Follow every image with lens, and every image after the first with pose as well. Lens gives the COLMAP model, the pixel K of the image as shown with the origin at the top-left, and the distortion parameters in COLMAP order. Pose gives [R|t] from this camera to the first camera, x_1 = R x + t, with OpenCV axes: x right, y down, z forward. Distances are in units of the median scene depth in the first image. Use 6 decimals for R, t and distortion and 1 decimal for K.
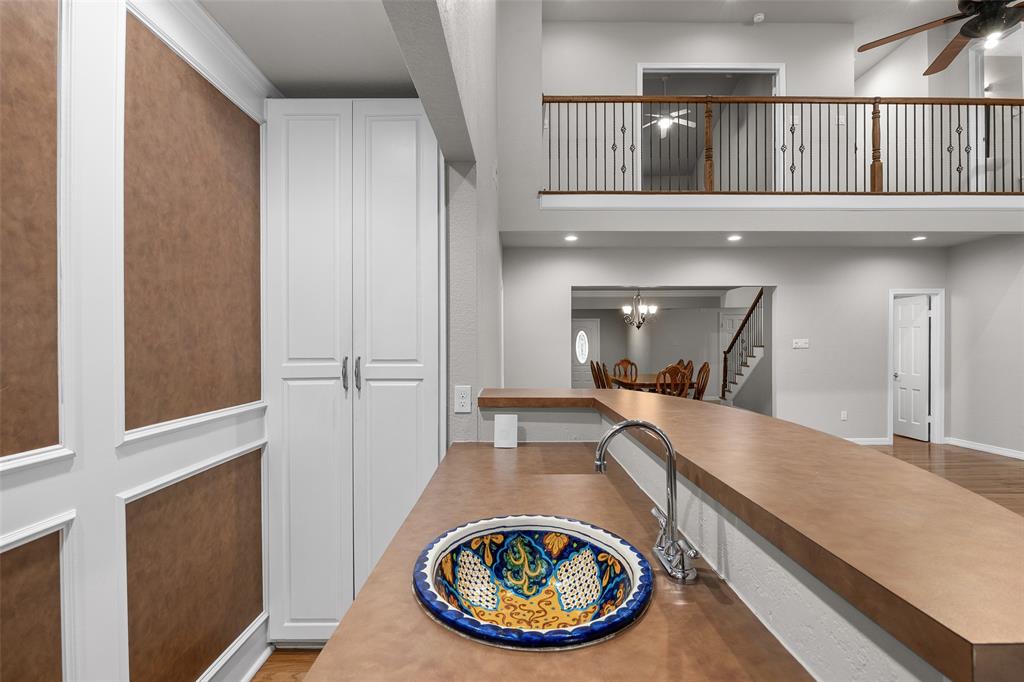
lens RADIAL K [[517.1, 0, 512.3], [0, 517.1, 346.7], [0, 0, 1]] dist [-0.017838, 0.000625]
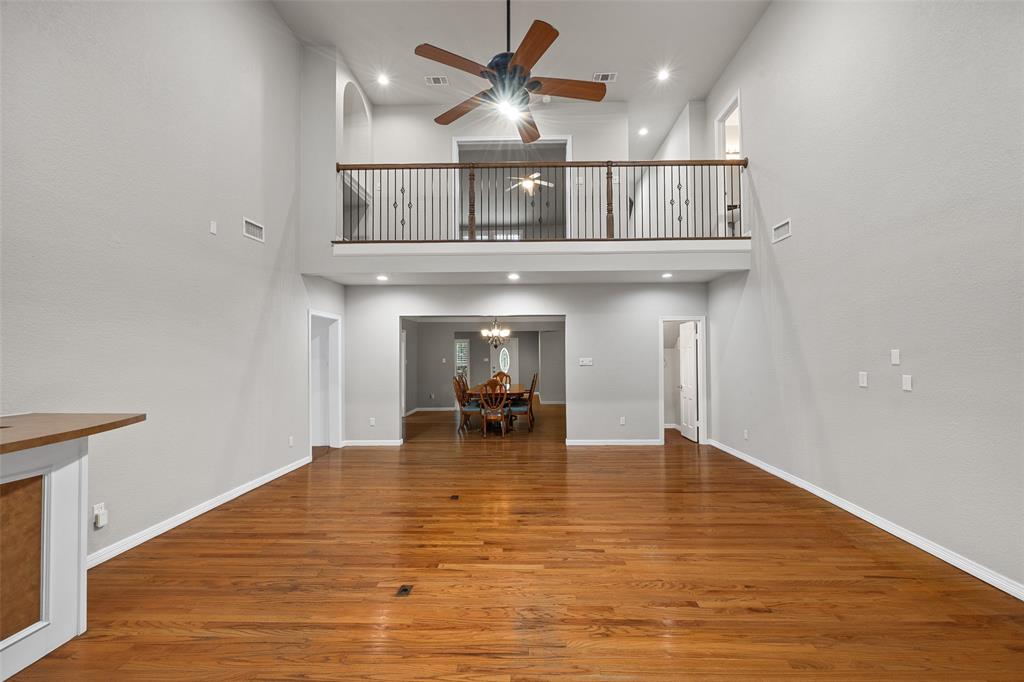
lens RADIAL K [[402.6, 0, 524.5], [0, 402.6, 348.0], [0, 0, 1]] dist [-0.001034, -0.000034]
pose [[0.999888, -0.002652, -0.014748, 0.433553], [0.002297, 0.999709, -0.024014, -0.016378], [0.014807, 0.023977, 0.999603, 0.038516]]
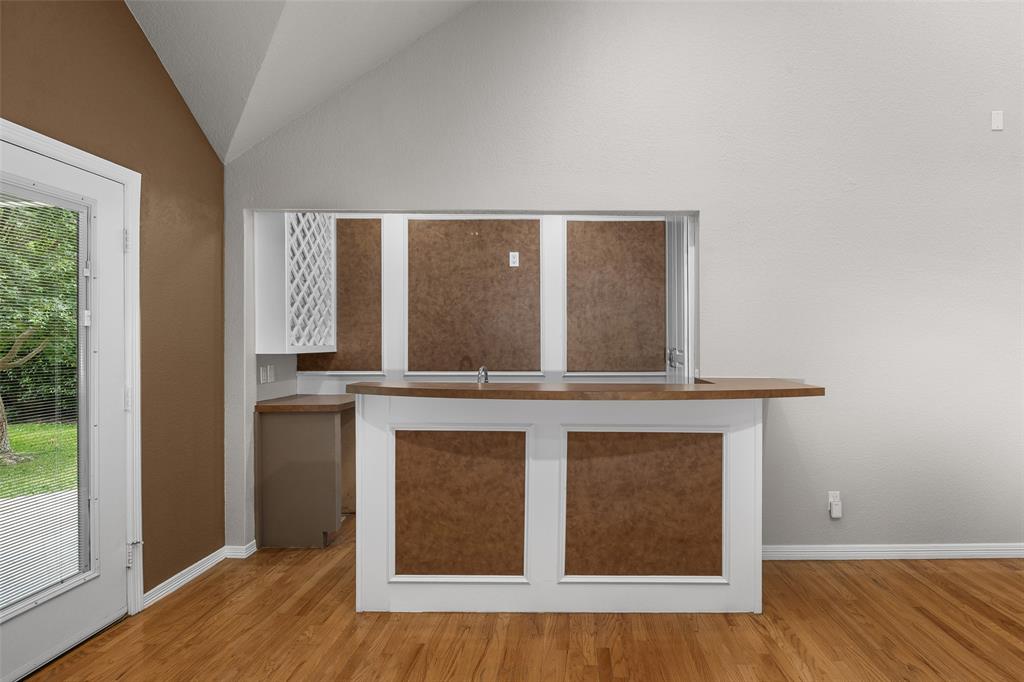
lens RADIAL K [[557.4, 0, 574.2], [0, 557.4, 350.2], [0, 0, 1]] dist [-0.003991, -0.002200]
pose [[0.011508, 0.009475, -0.999889, 0.483070], [-0.007157, 0.999930, 0.009393, 0.003888], [0.999908, 0.007048, 0.011575, 0.211049]]
